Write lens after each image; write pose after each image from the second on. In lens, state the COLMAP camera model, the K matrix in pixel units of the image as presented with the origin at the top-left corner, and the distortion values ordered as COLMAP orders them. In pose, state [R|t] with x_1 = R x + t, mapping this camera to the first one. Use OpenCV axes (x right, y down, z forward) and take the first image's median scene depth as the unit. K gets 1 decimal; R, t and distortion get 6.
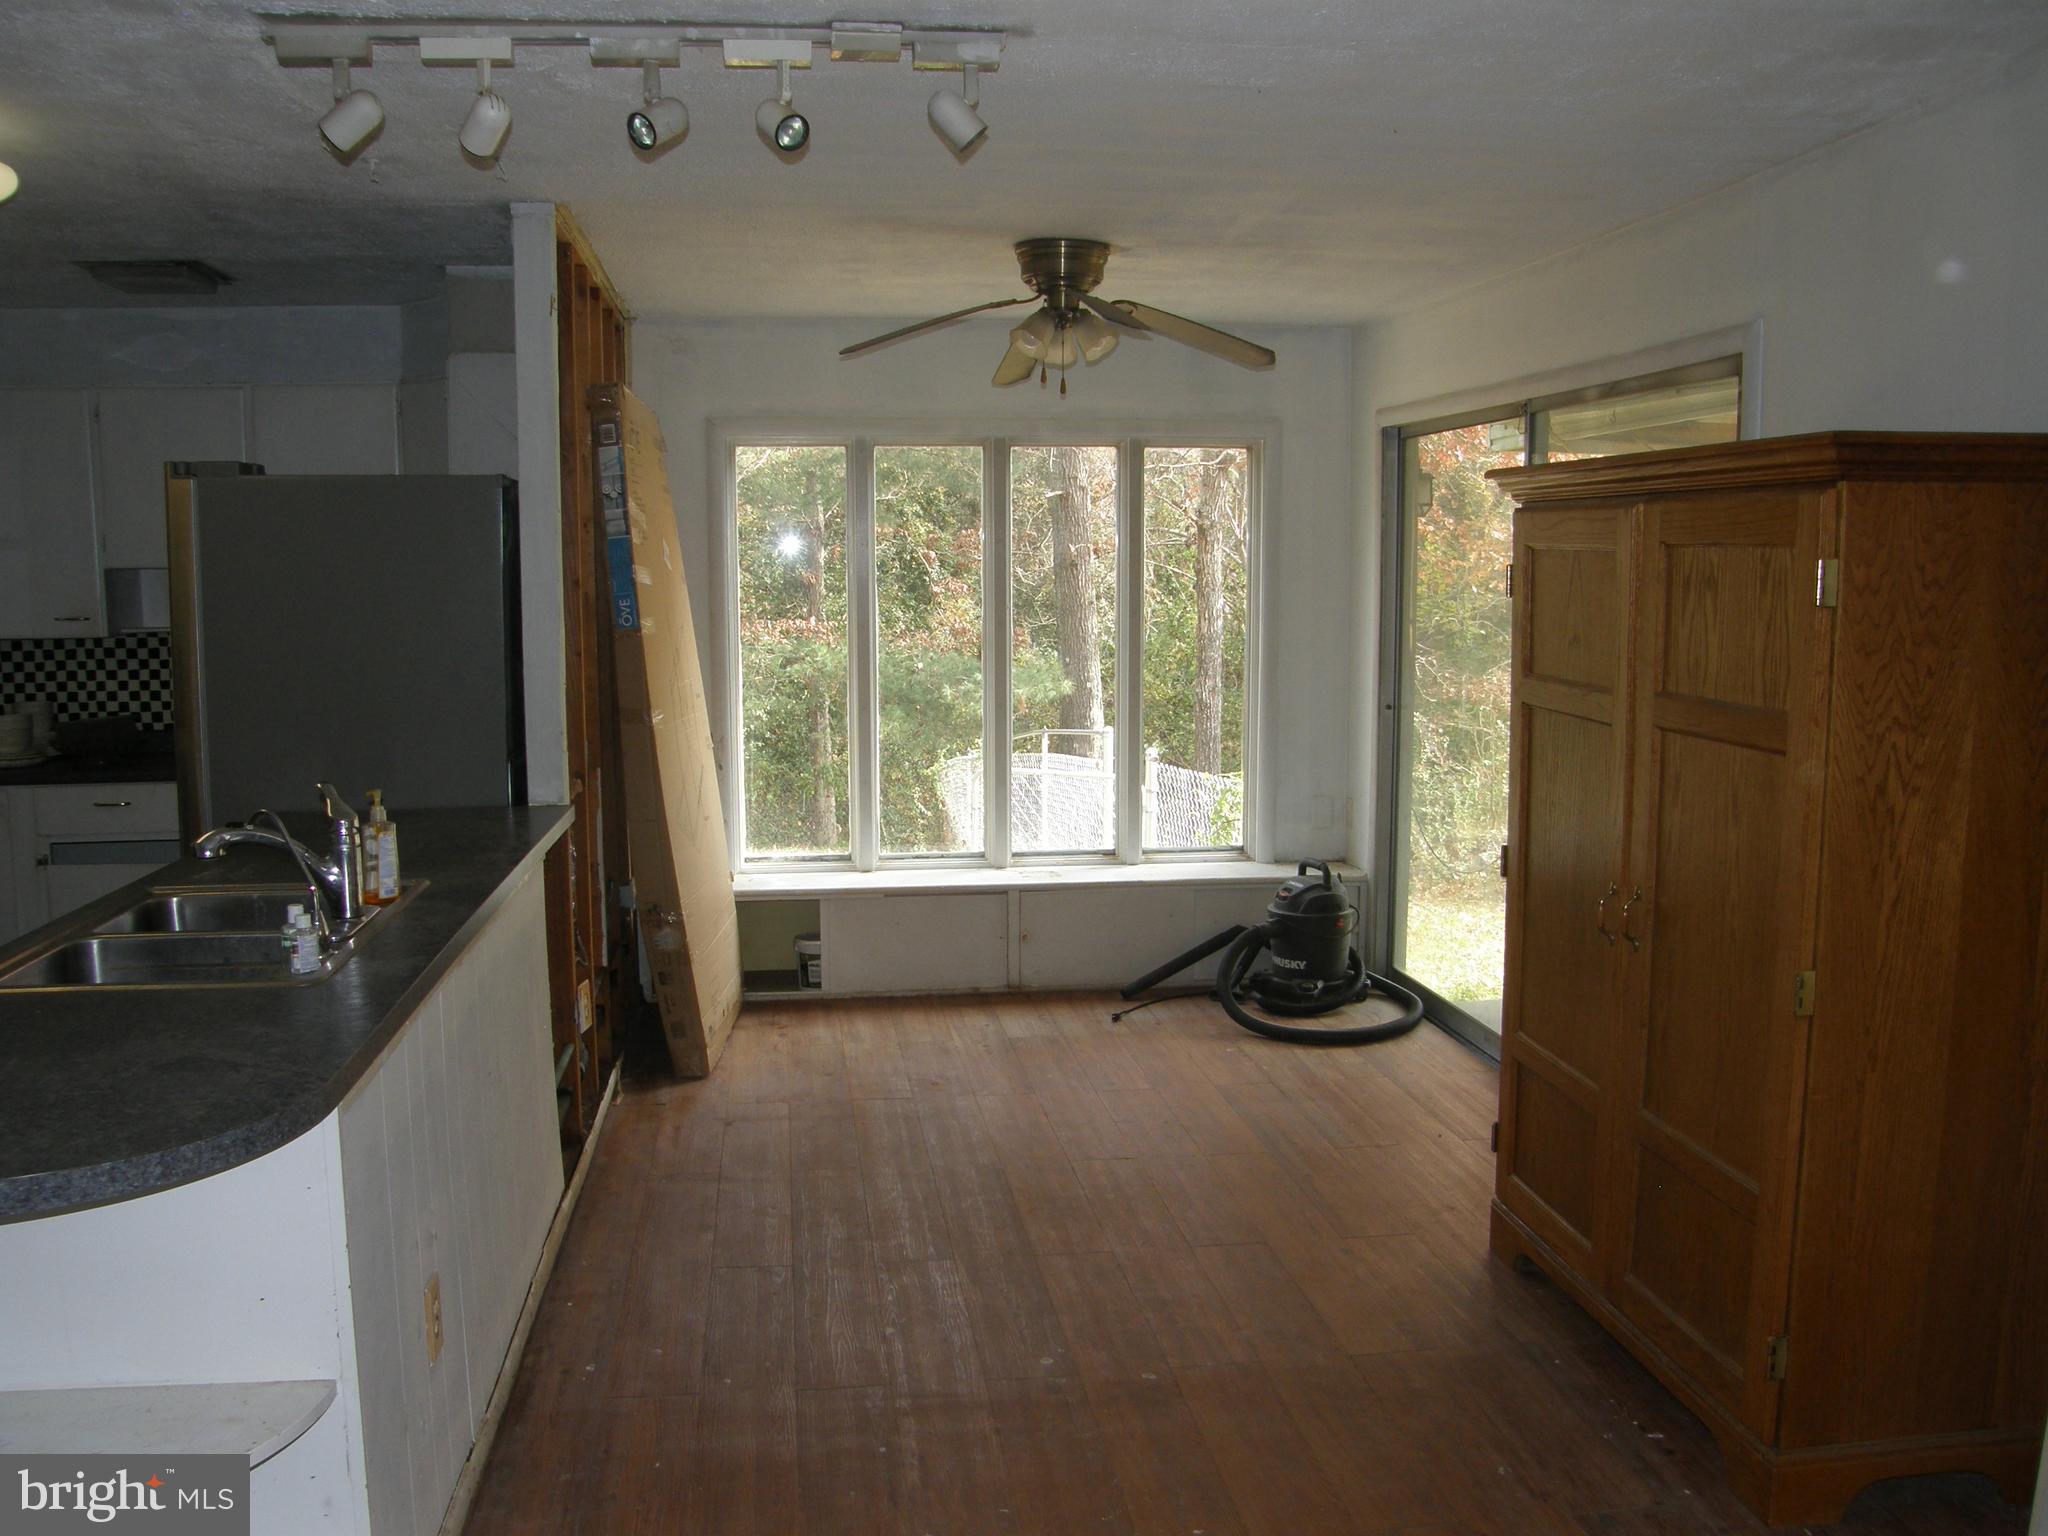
lens RADIAL K [[1764.7, 0, 1029.7], [0, 1764.7, 817.8], [0, 0, 1]] dist [-0.165525, 0.148209]
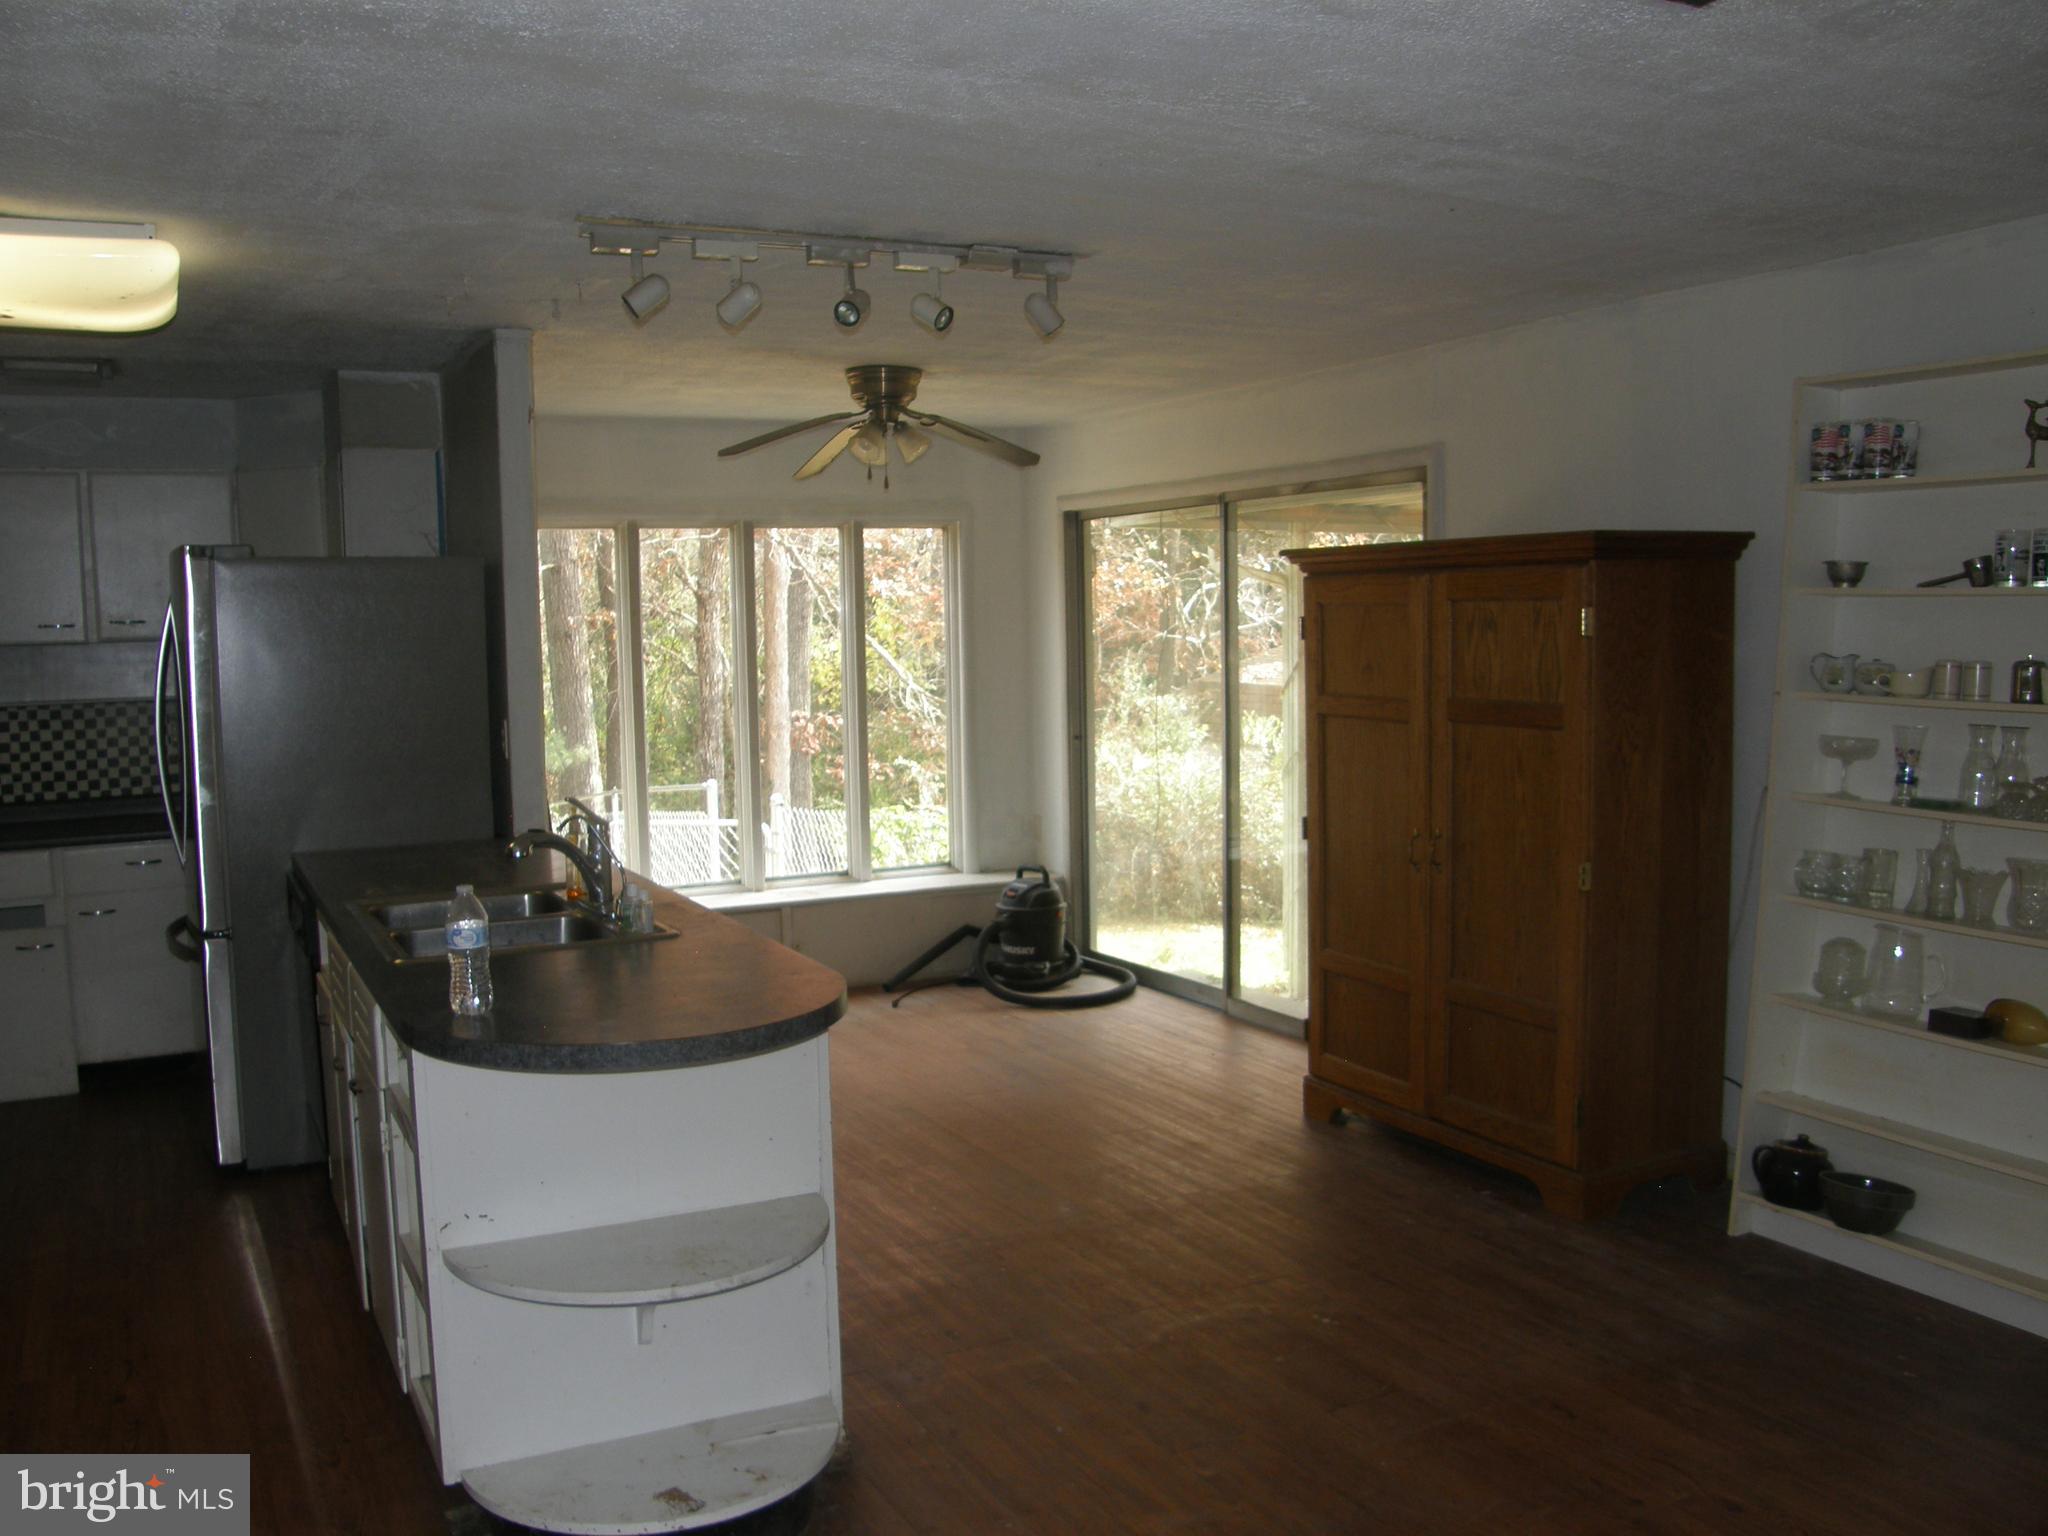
lens RADIAL K [[1764.7, 0, 1029.7], [0, 1764.7, 817.8], [0, 0, 1]] dist [-0.165525, 0.148209]
pose [[0.940992, -0.053035, 0.334247, -0.283042], [0.065644, 0.997490, -0.026532, 0.027459], [-0.332001, 0.046907, 0.942112, -0.177636]]
